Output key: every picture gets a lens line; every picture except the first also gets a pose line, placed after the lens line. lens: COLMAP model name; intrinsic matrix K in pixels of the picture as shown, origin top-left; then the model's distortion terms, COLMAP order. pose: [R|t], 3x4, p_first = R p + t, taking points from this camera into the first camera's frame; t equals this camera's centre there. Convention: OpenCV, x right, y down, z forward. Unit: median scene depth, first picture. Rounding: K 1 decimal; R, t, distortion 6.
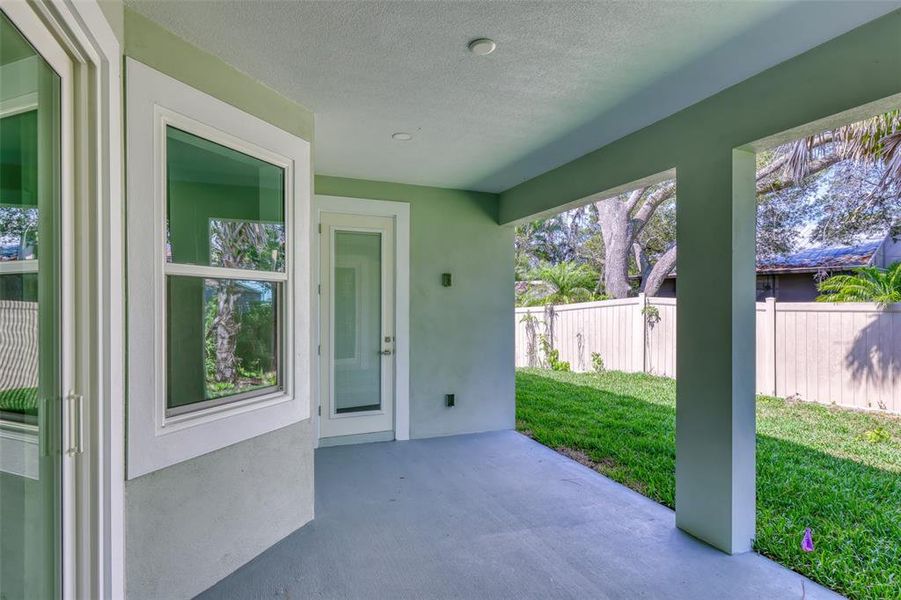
lens RADIAL K [[451.1, 0, 448.7], [0, 451.1, 303.8], [0, 0, 1]] dist [-0.000831, 0.000029]
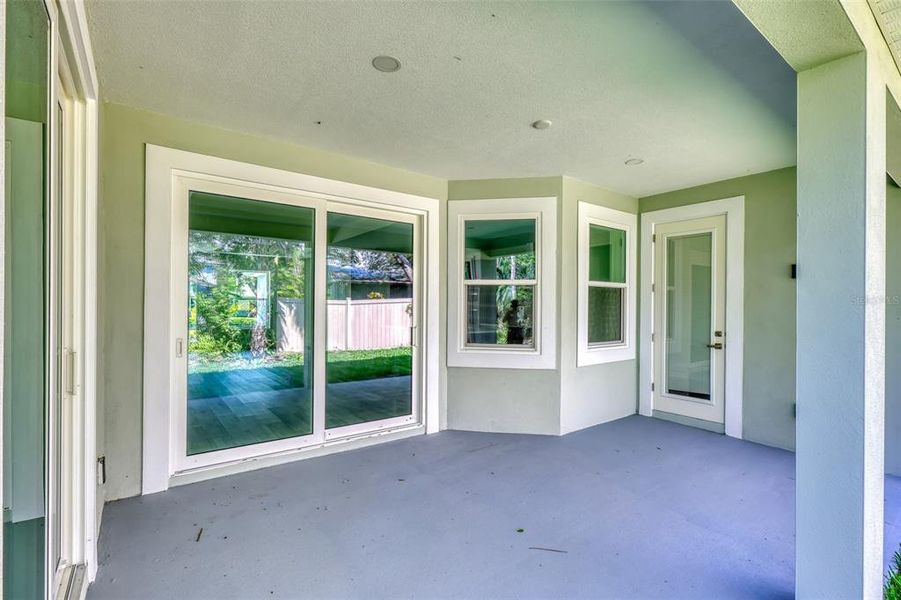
lens RADIAL K [[414.3, 0, 446.6], [0, 414.3, 305.1], [0, 0, 1]] dist [-0.000752, -0.000103]
pose [[0.243178, -0.007905, -0.969950, 0.638748], [-0.005234, 0.999942, -0.009462, 0.025897], [0.969968, 0.007377, 0.243122, 0.168242]]
